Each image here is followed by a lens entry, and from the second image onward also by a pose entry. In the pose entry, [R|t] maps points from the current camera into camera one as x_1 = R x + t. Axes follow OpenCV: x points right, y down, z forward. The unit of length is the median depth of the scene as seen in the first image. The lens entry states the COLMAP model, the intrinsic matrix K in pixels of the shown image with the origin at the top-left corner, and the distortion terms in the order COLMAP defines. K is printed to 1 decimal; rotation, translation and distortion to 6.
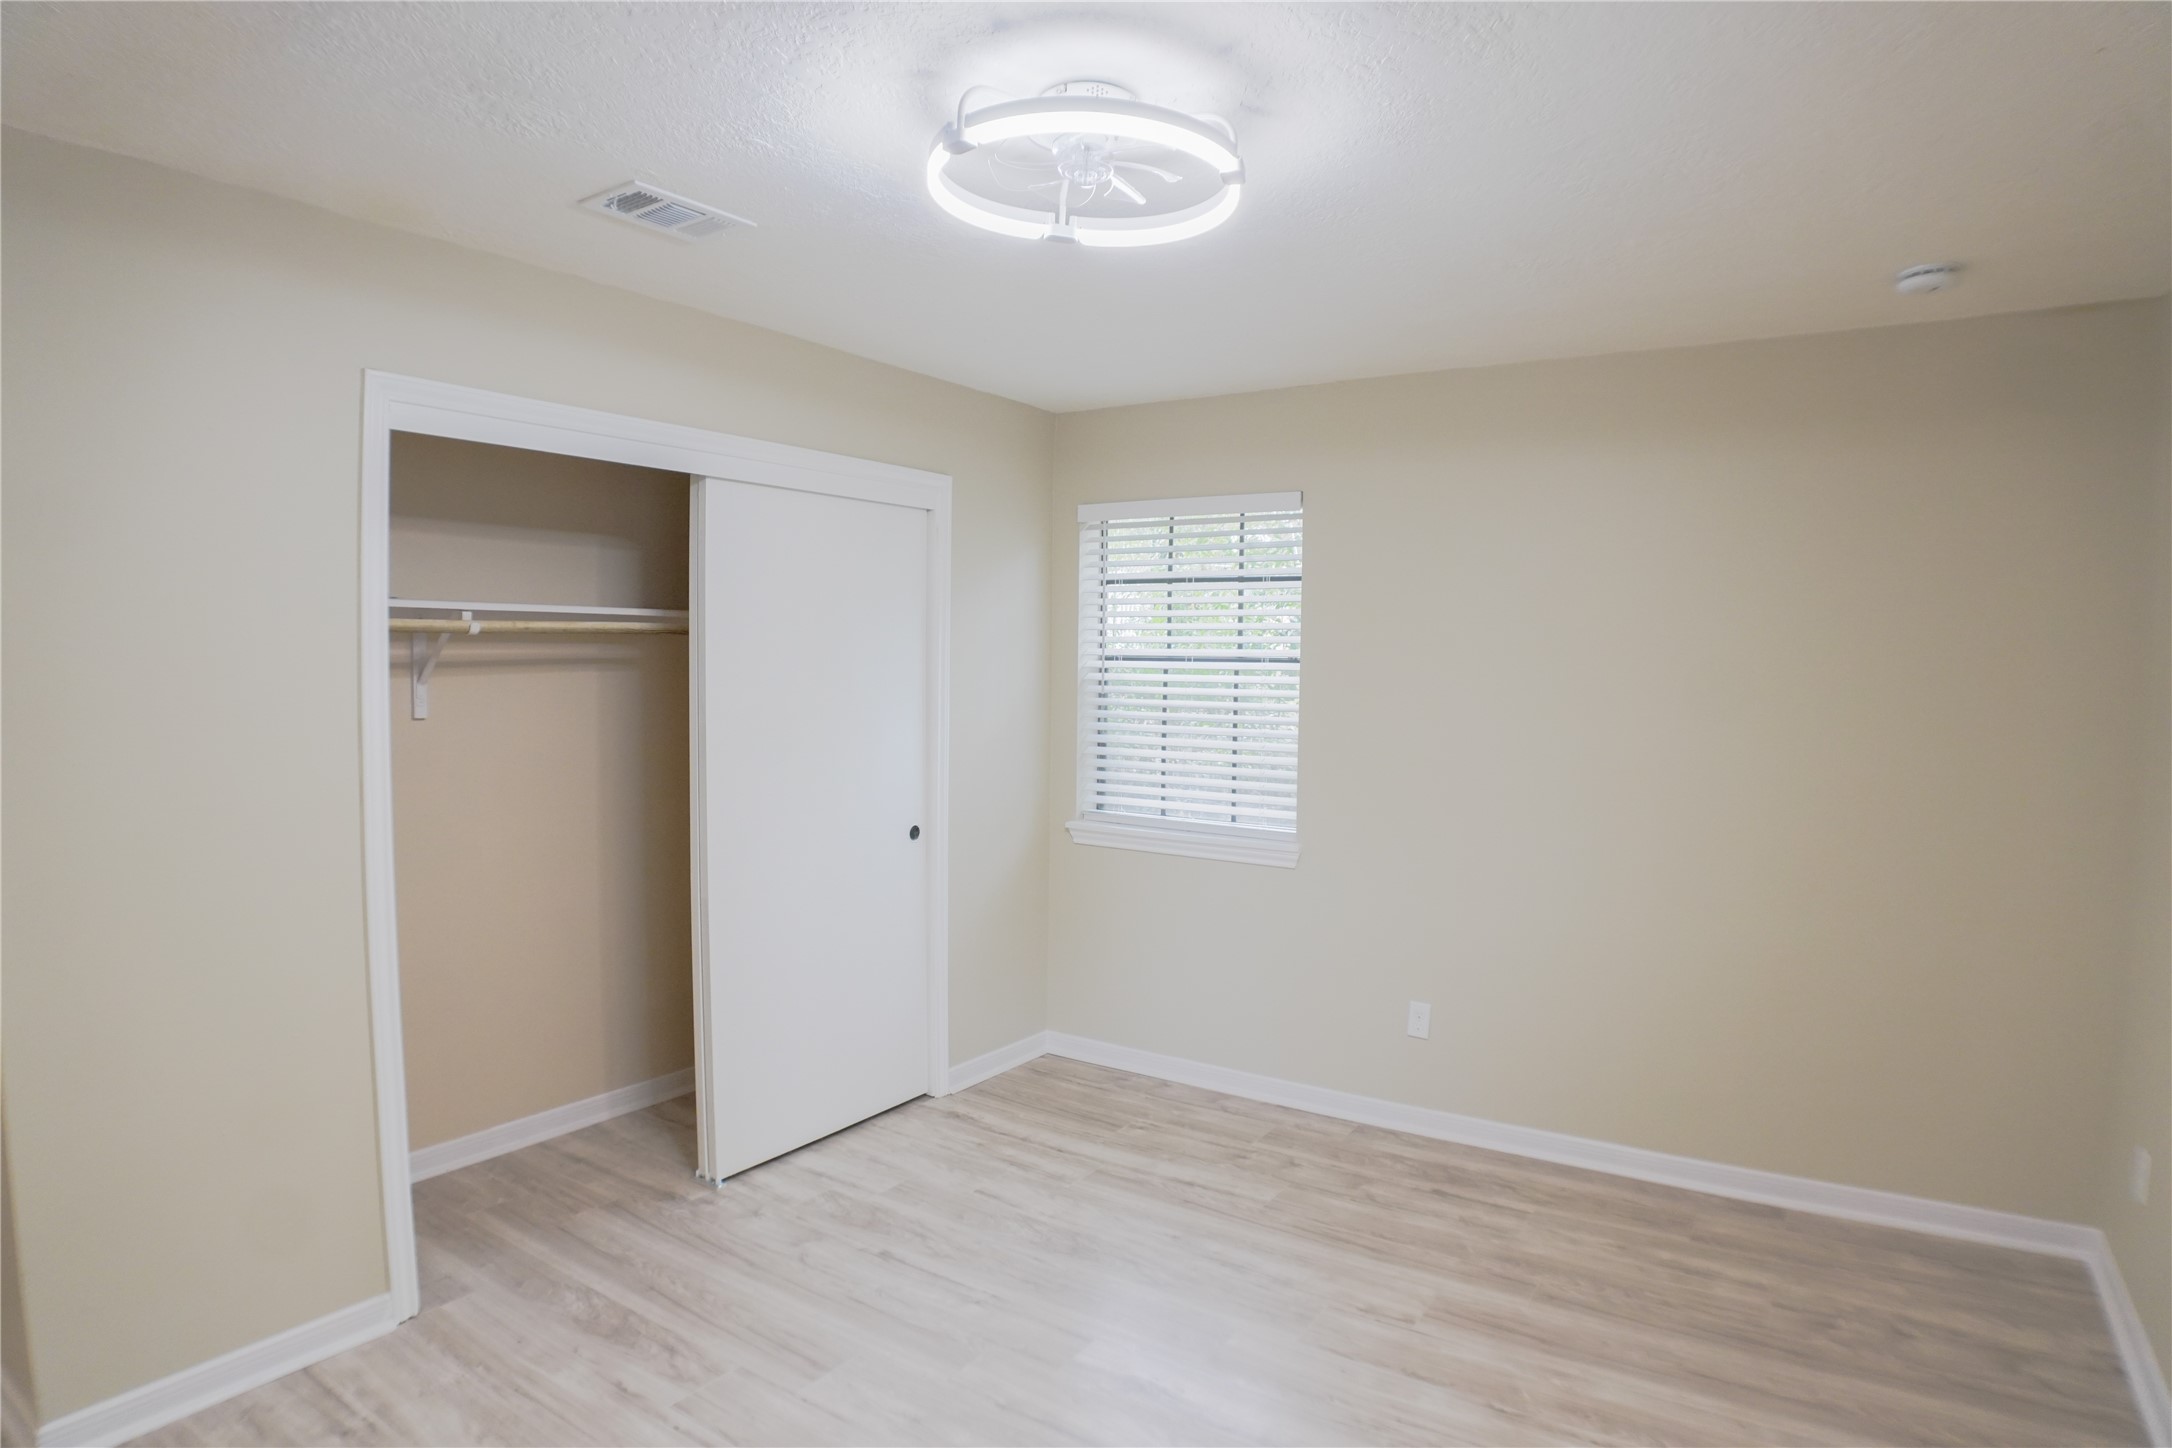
lens RADIAL K [[1238.5, 0, 1086.0], [0, 1238.5, 724.0], [0, 0, 1]] dist [-0.121389, 0.030659]
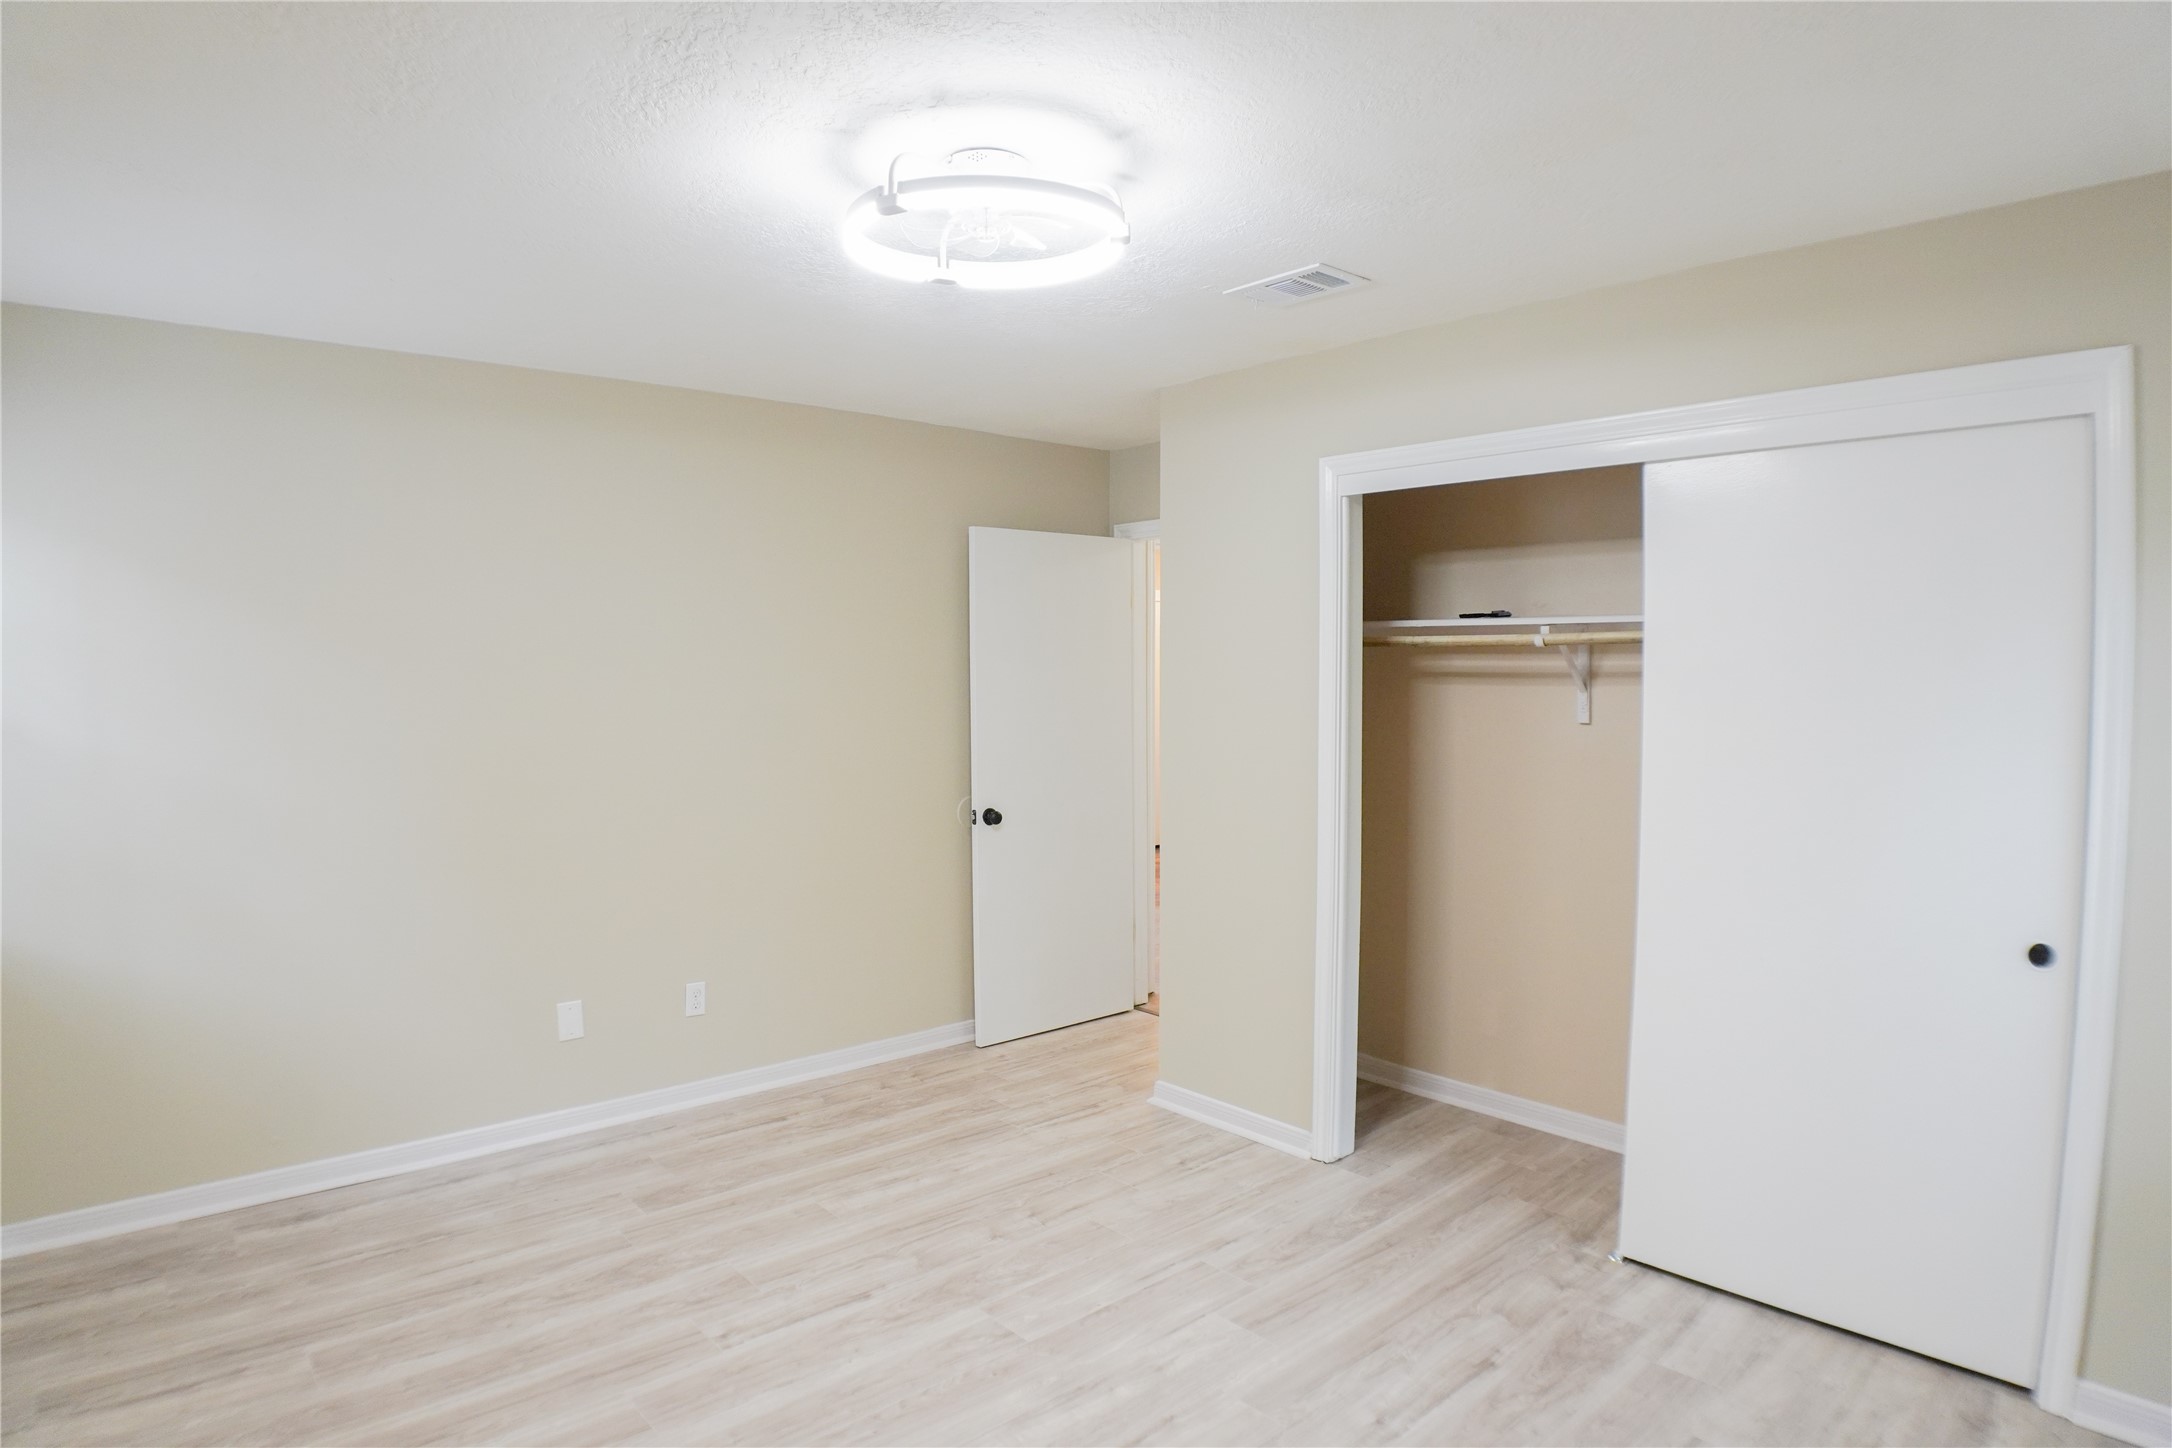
lens RADIAL K [[1238.5, 0, 1086.0], [0, 1238.5, 724.0], [0, 0, 1]] dist [-0.121389, 0.030659]
pose [[-0.267753, 0.033579, -0.962902, 0.675370], [-0.054520, 0.997263, 0.049938, -0.036361], [0.961944, 0.065869, -0.265189, 0.890008]]
